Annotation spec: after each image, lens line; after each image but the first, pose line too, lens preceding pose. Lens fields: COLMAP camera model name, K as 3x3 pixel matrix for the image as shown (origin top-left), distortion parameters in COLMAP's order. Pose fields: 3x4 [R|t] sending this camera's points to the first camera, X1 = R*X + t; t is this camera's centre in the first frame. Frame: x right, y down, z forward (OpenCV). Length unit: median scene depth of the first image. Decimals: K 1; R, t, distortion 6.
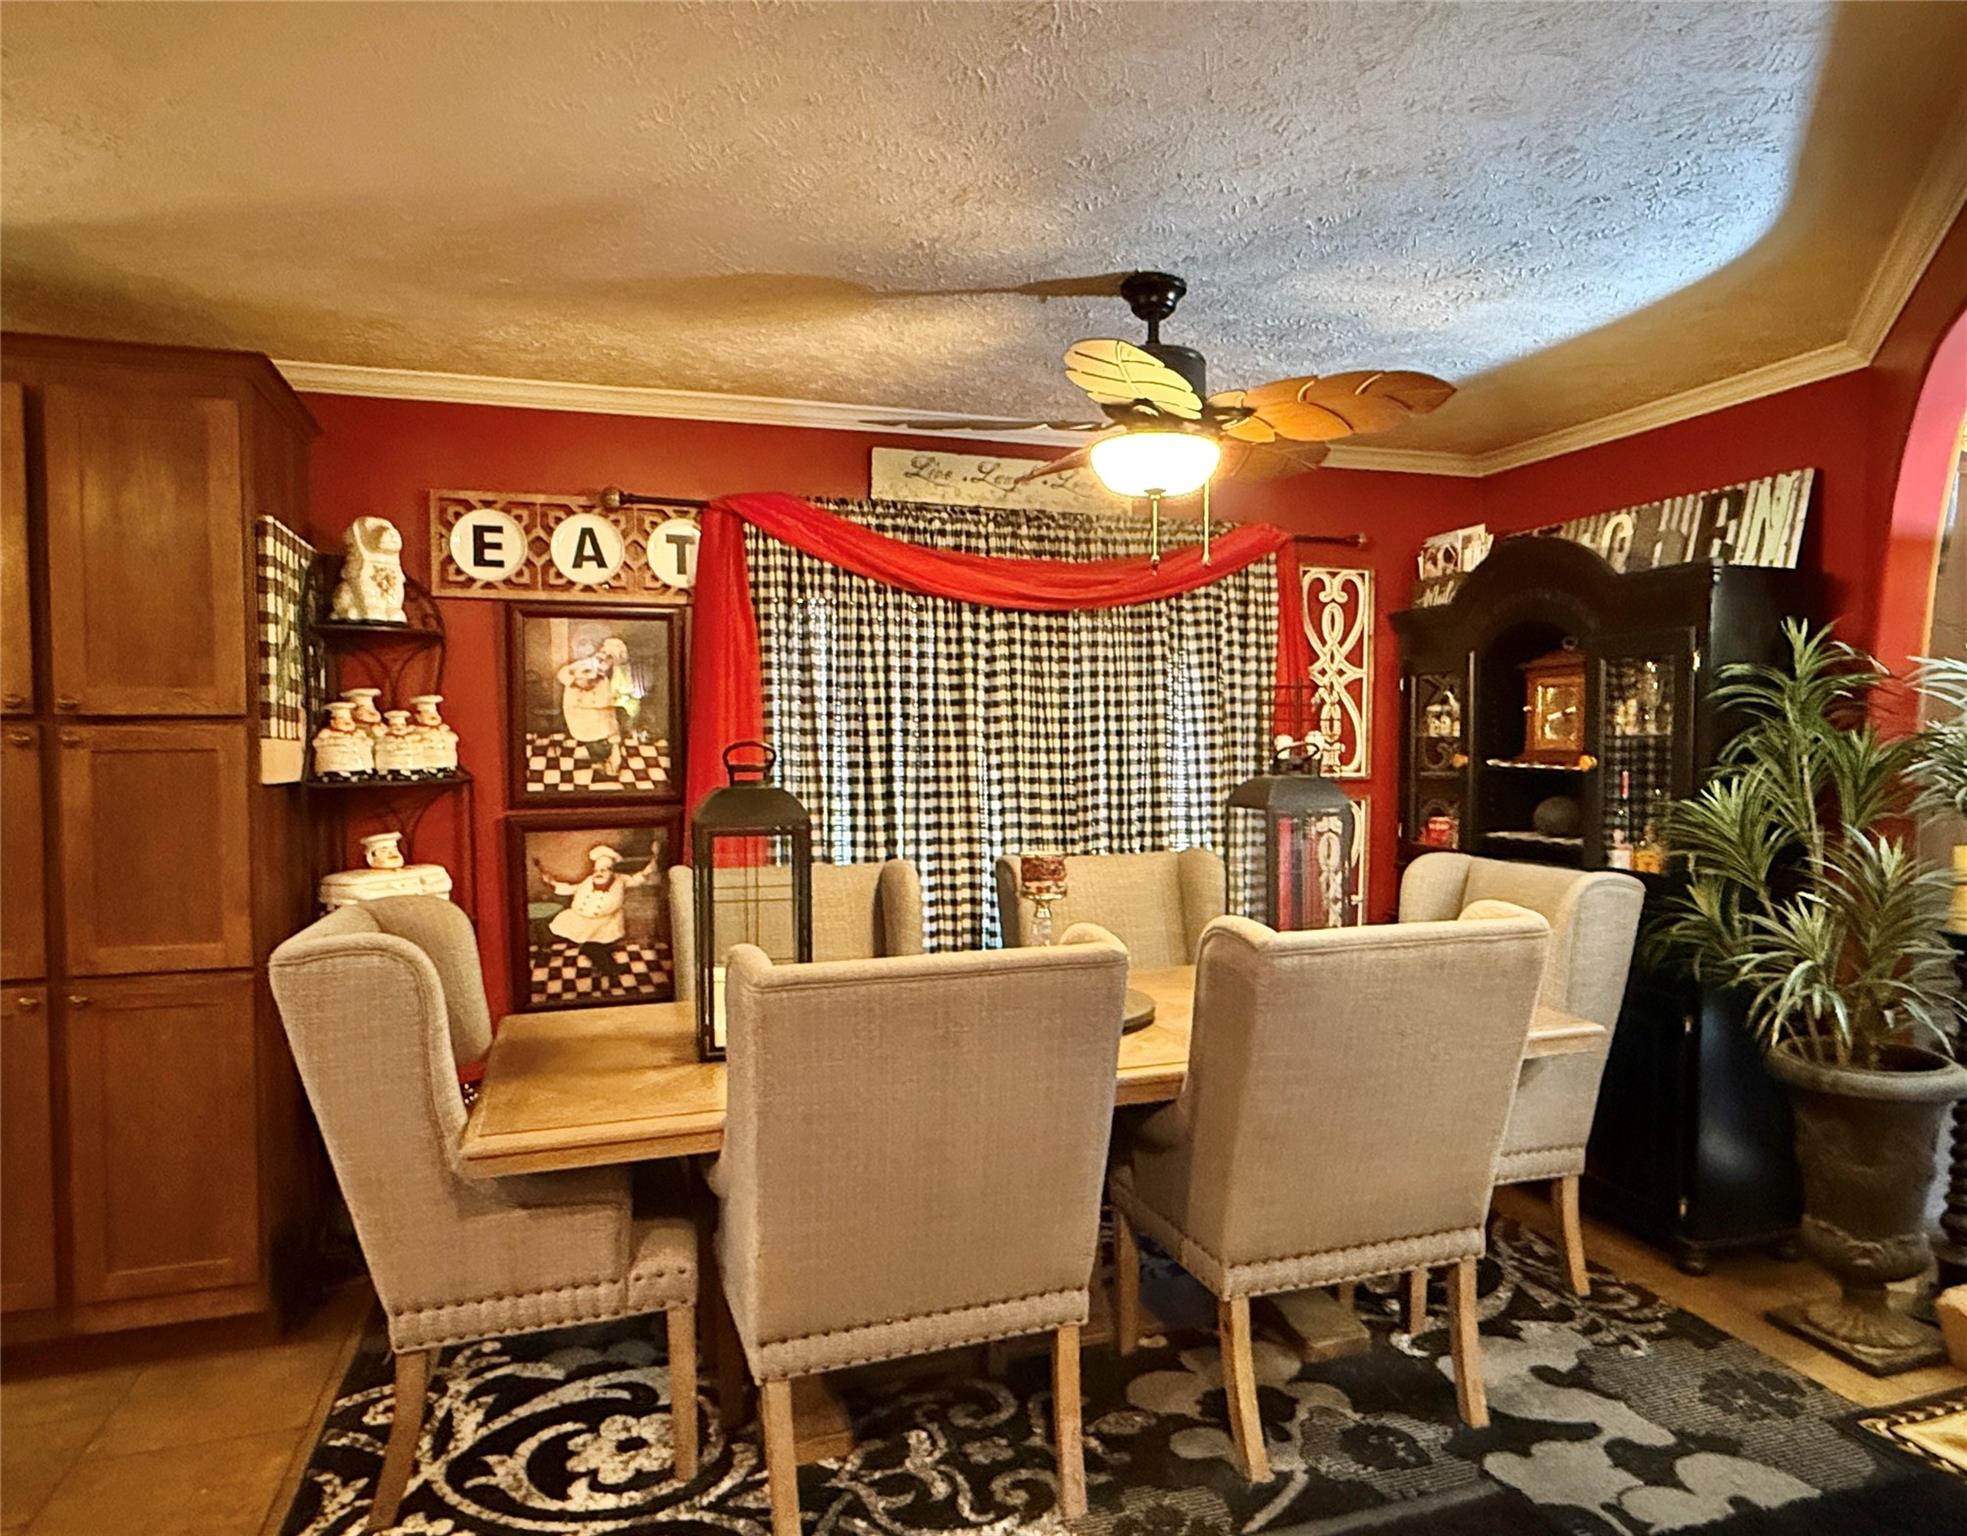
lens RADIAL K [[1197.6, 0, 991.0], [0, 1197.6, 782.3], [0, 0, 1]] dist [0.002215, -0.000313]
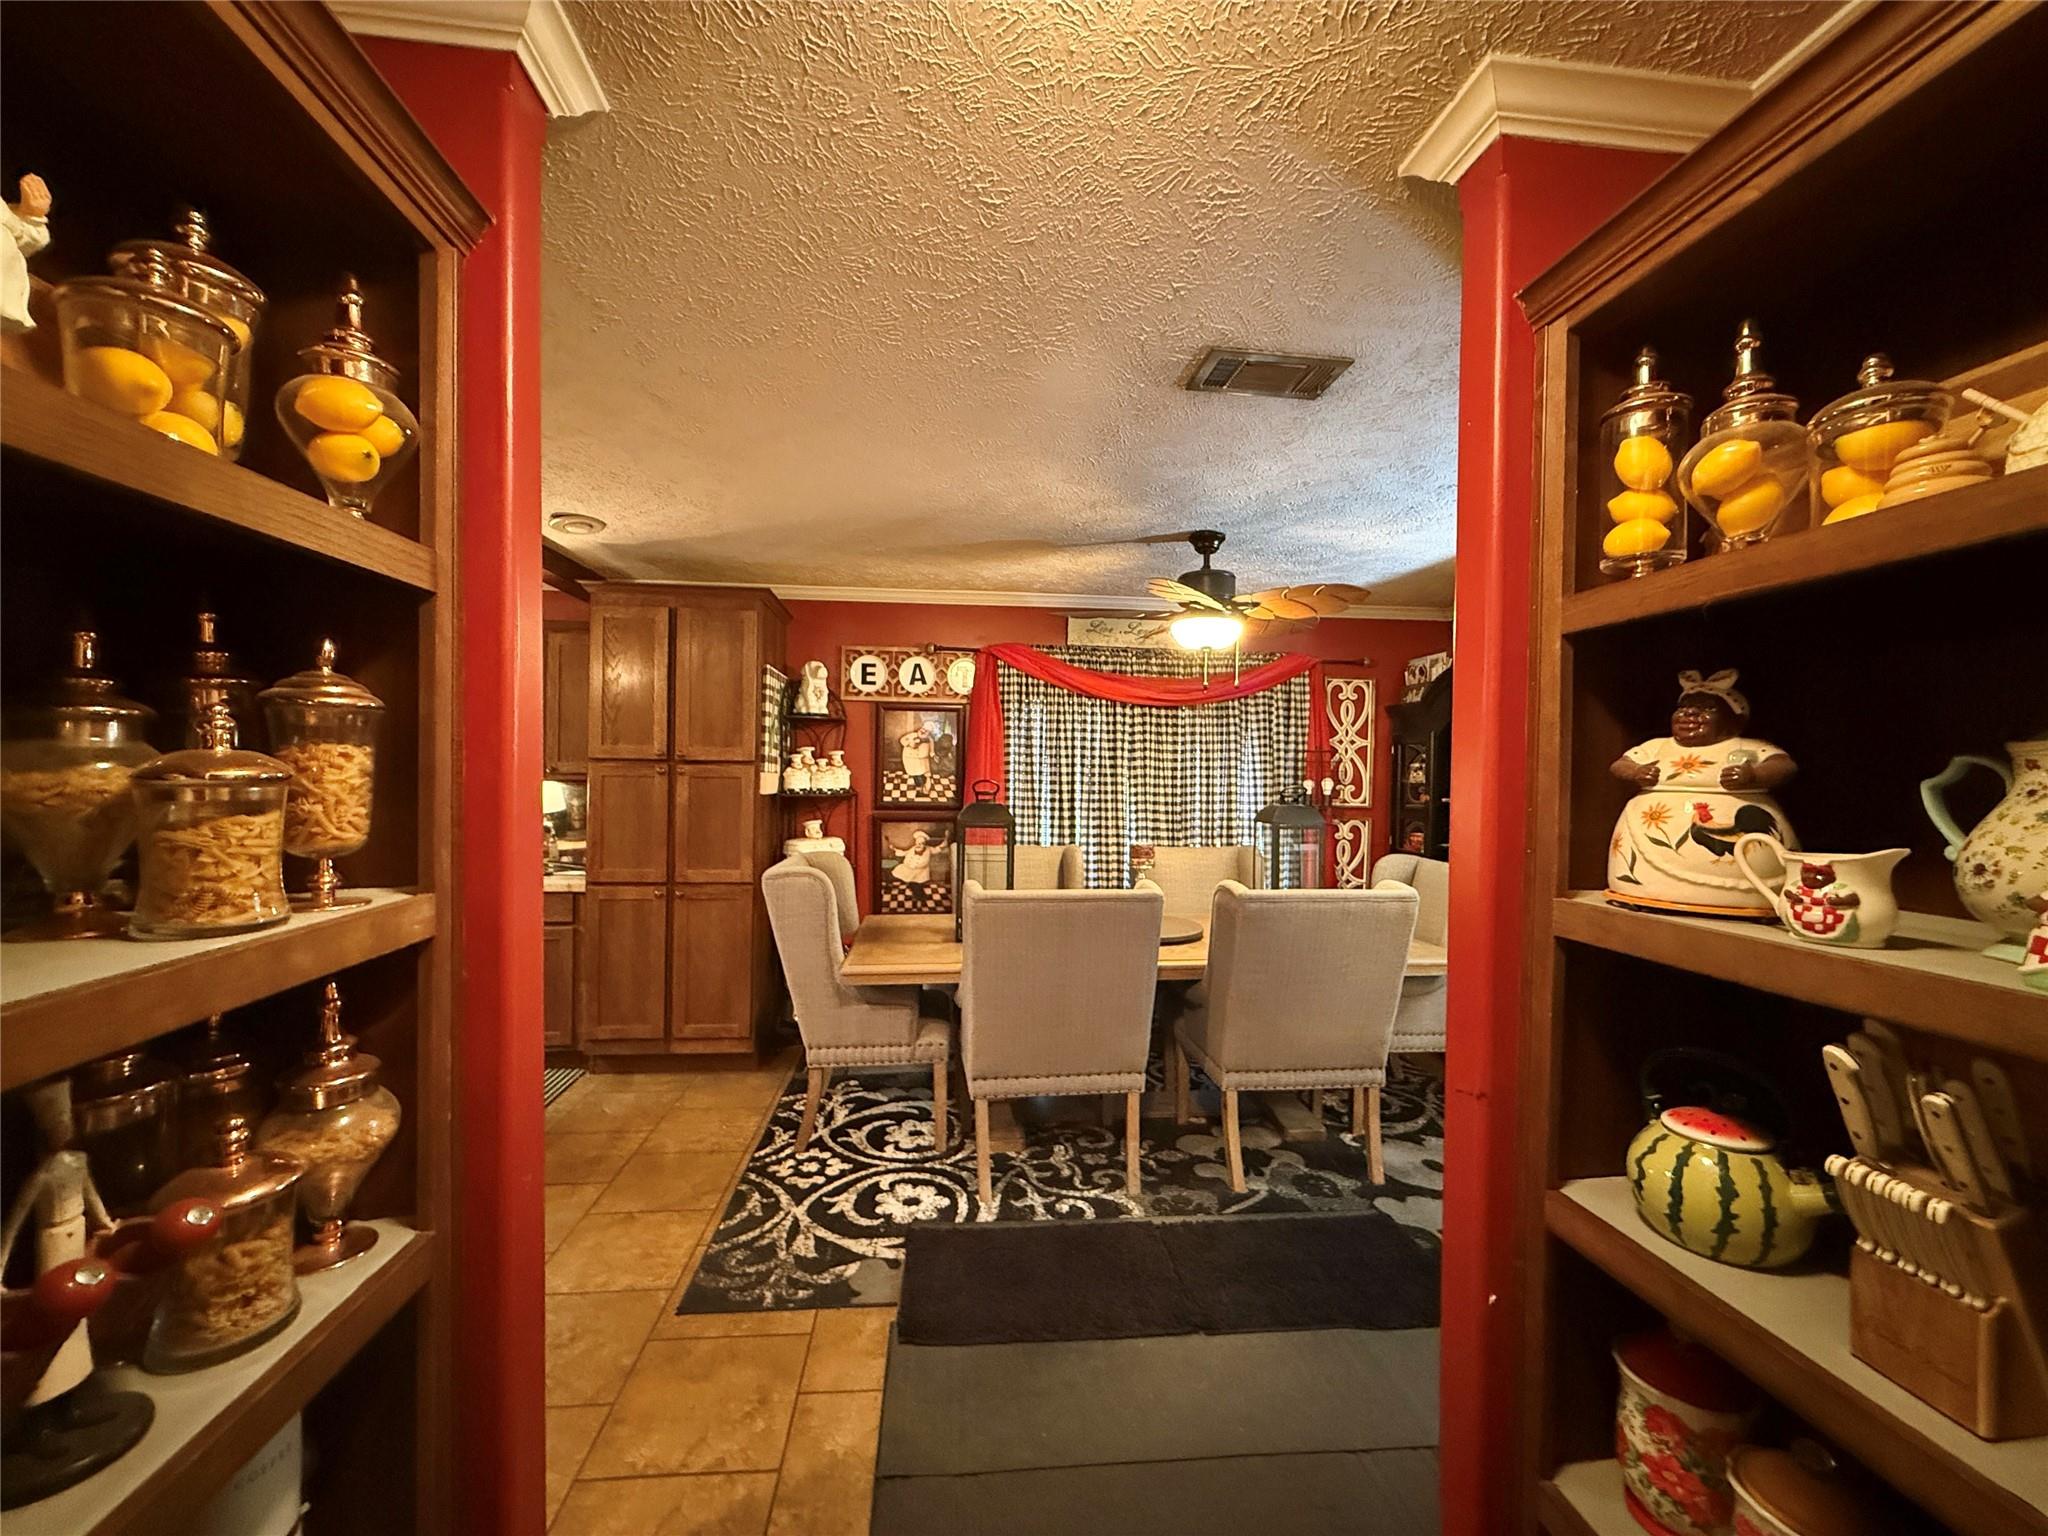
lens RADIAL K [[819.0, 0, 1019.2], [0, 819.0, 765.7], [0, 0, 1]] dist [0.000773, 0.000128]
pose [[0.973199, 0.018744, -0.229200, 0.146653], [-0.027702, 0.998970, -0.035930, -0.009271], [0.228290, 0.041316, 0.972716, -0.269808]]
